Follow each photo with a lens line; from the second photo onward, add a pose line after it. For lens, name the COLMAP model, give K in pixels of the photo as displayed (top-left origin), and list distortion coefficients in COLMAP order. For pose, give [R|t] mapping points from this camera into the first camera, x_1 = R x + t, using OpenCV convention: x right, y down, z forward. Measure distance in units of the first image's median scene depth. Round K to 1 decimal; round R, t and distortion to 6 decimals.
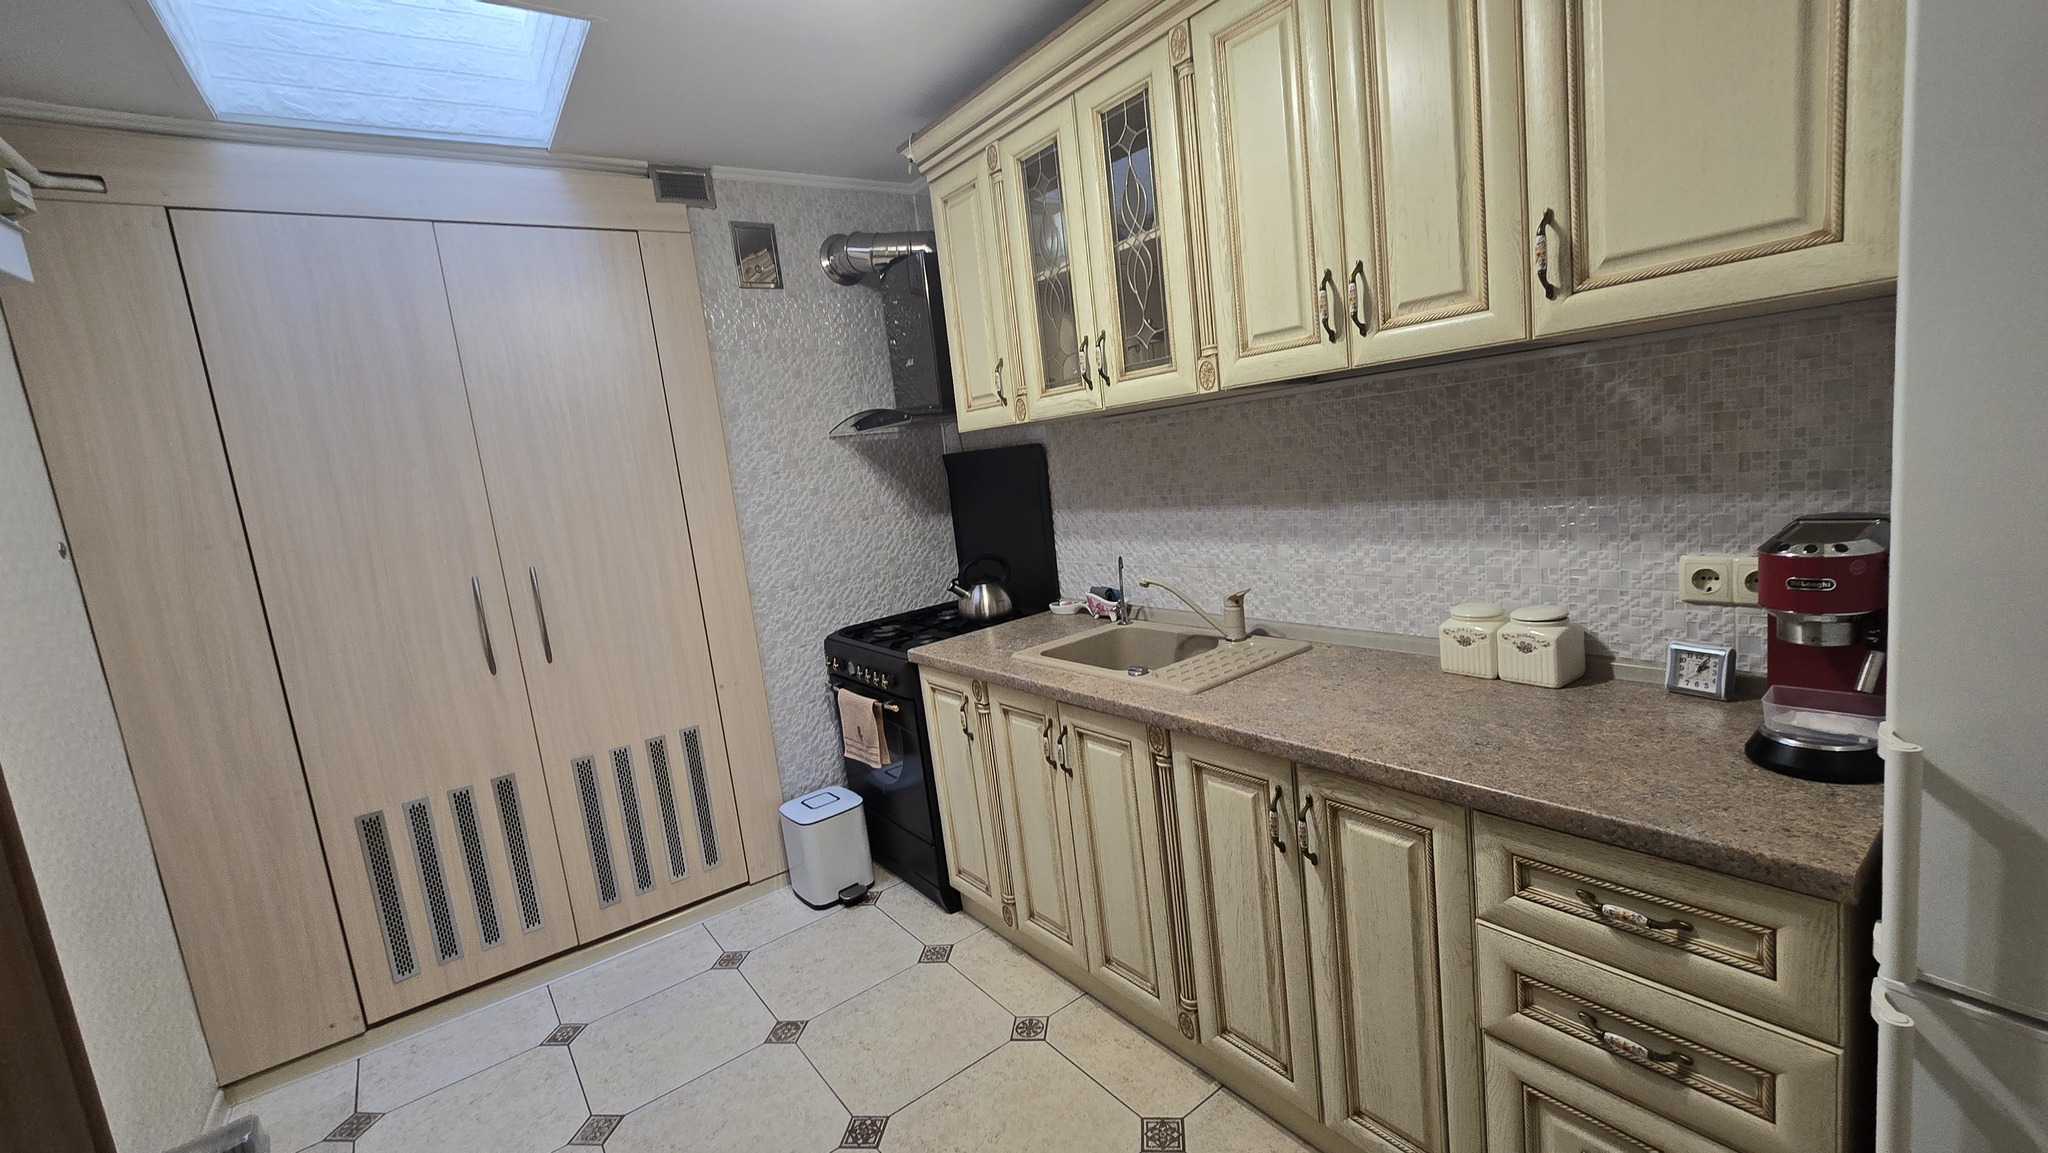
lens RADIAL K [[848.0, 0, 1028.2], [0, 848.0, 571.9], [0, 0, 1]] dist [-0.000930, 0.000096]
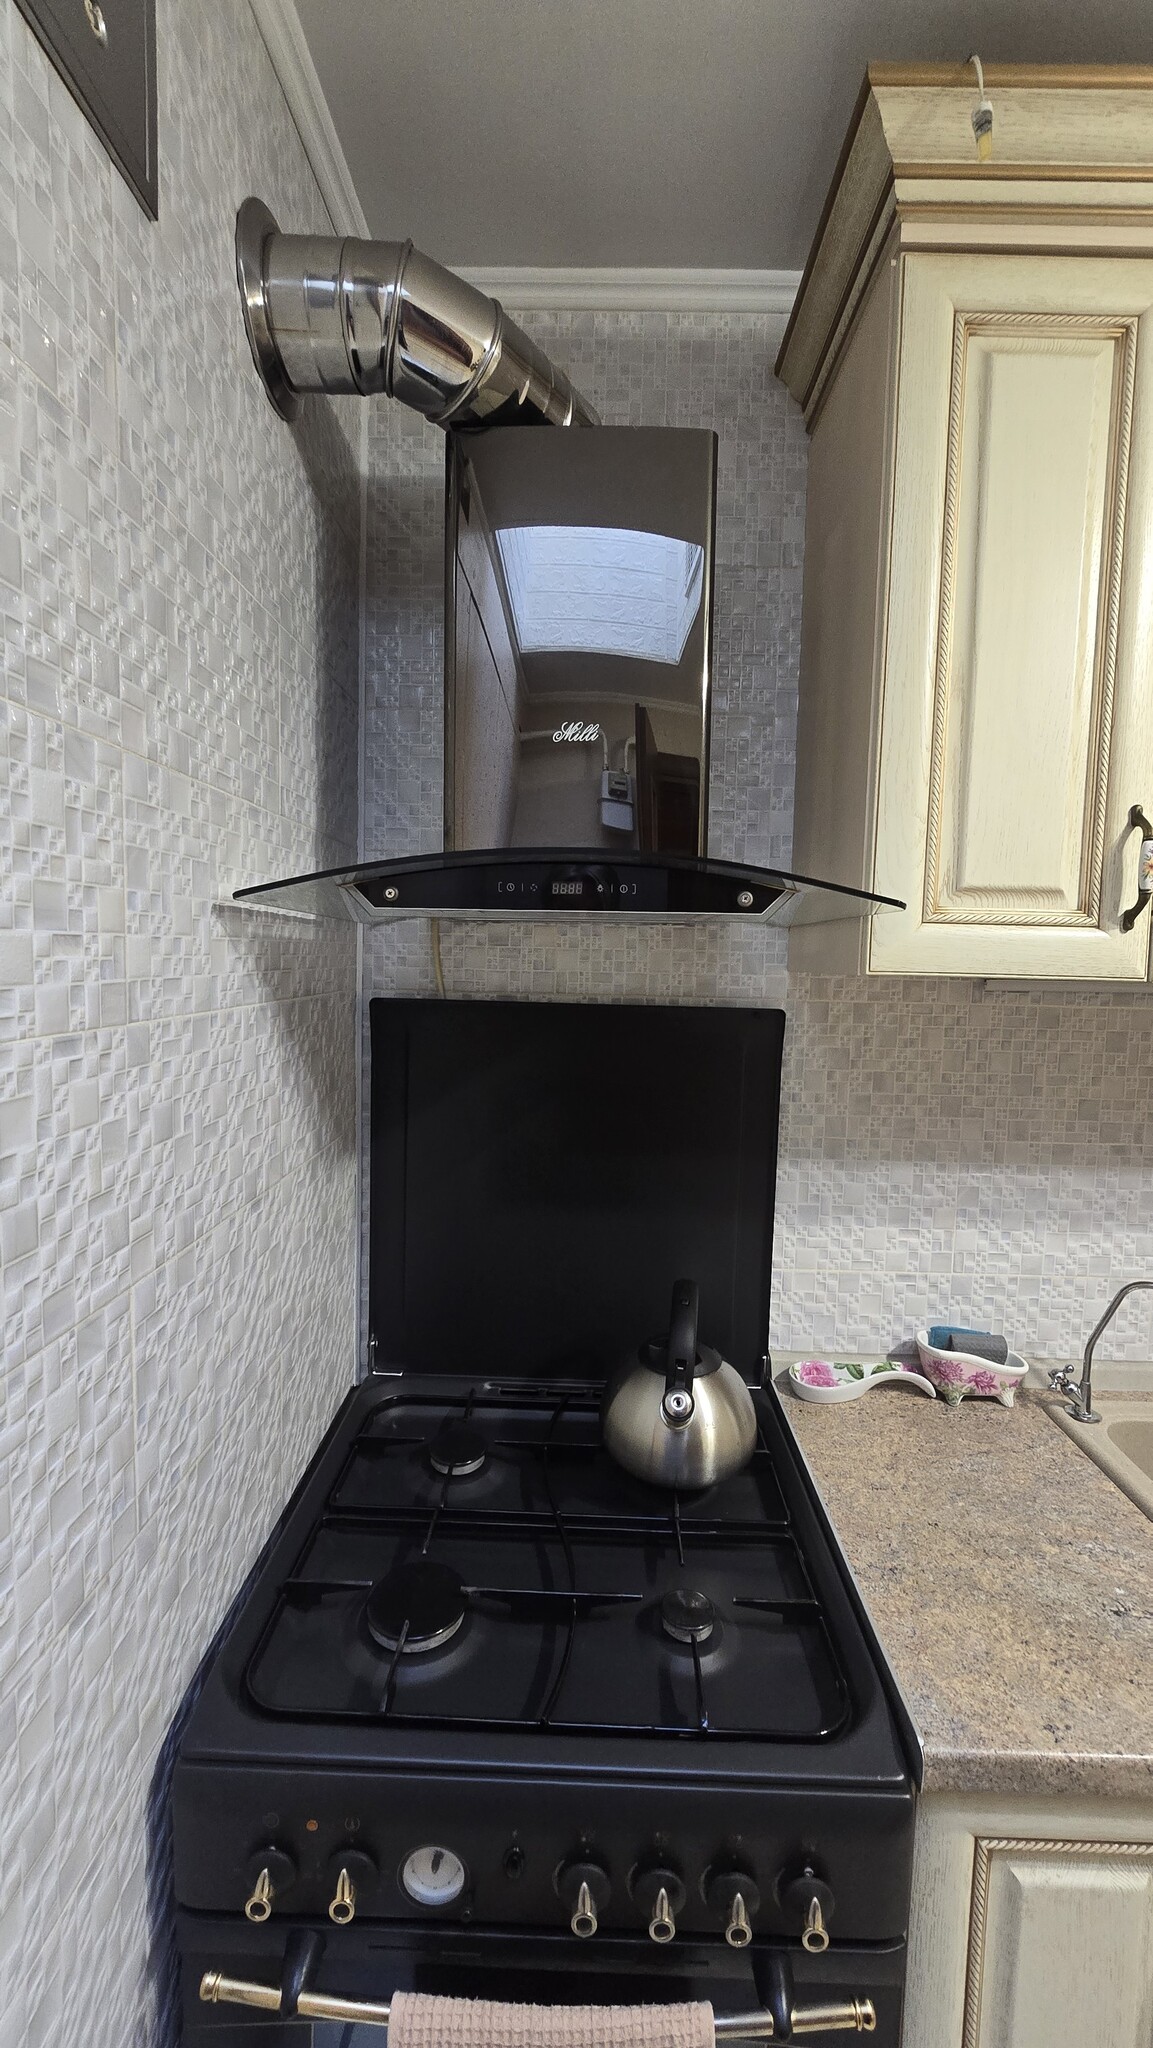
lens RADIAL K [[843.3, 0, 580.4], [0, 843.3, 1024.1], [0, 0, 1]] dist [-0.002174, 0.000038]
pose [[0.608090, 0.063648, 0.791312, -0.561880], [0.018838, 0.995343, -0.094536, -0.149047], [-0.793644, 0.072393, 0.604059, 1.166364]]
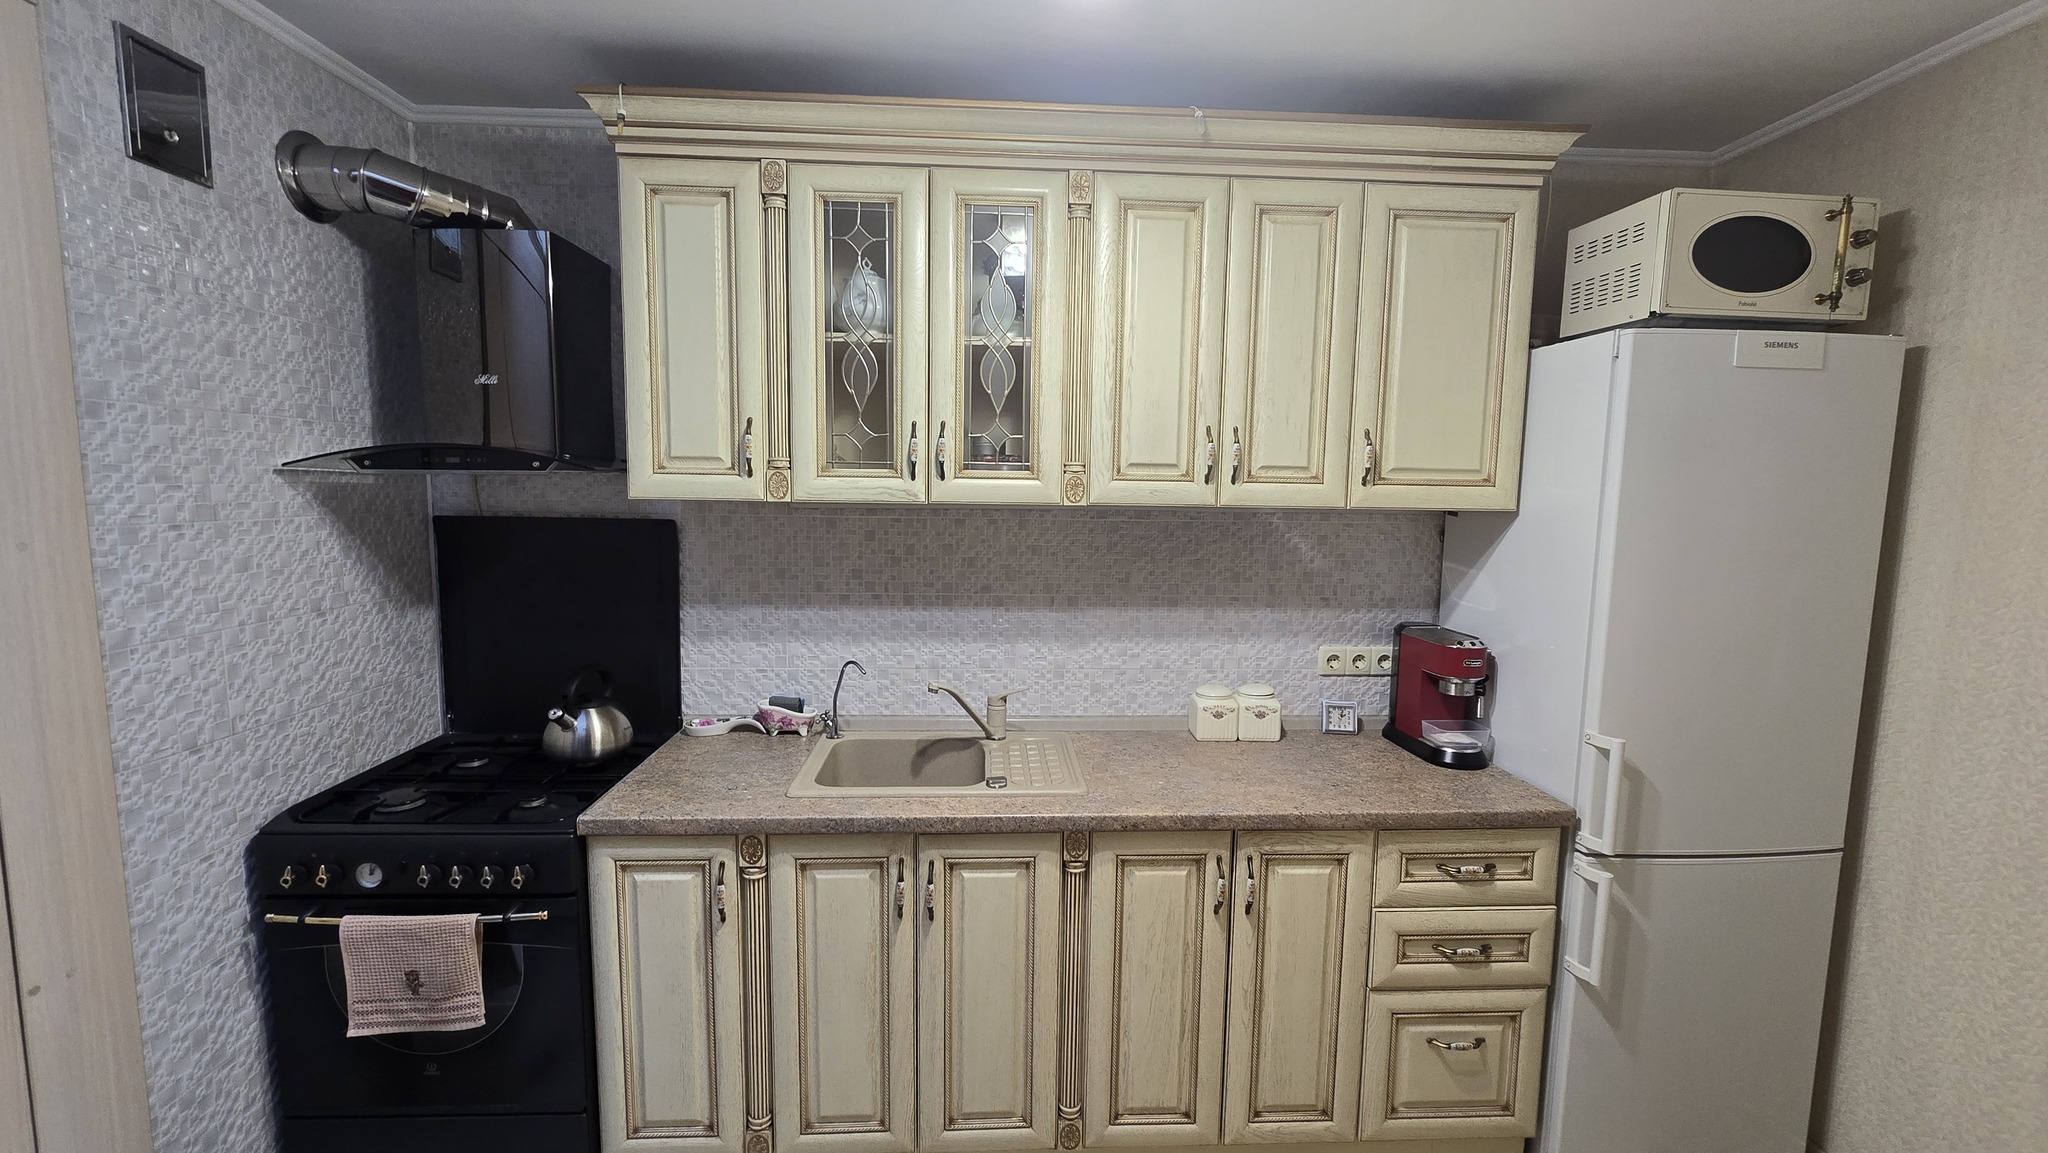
lens RADIAL K [[843.3, 0, 1026.3], [0, 843.3, 579.7], [0, 0, 1]] dist [-0.002174, 0.000038]
pose [[0.556344, 0.032984, 0.830297, -0.641764], [0.038481, 0.997117, -0.065396, -0.046704], [-0.830060, 0.068334, 0.553471, 0.429745]]
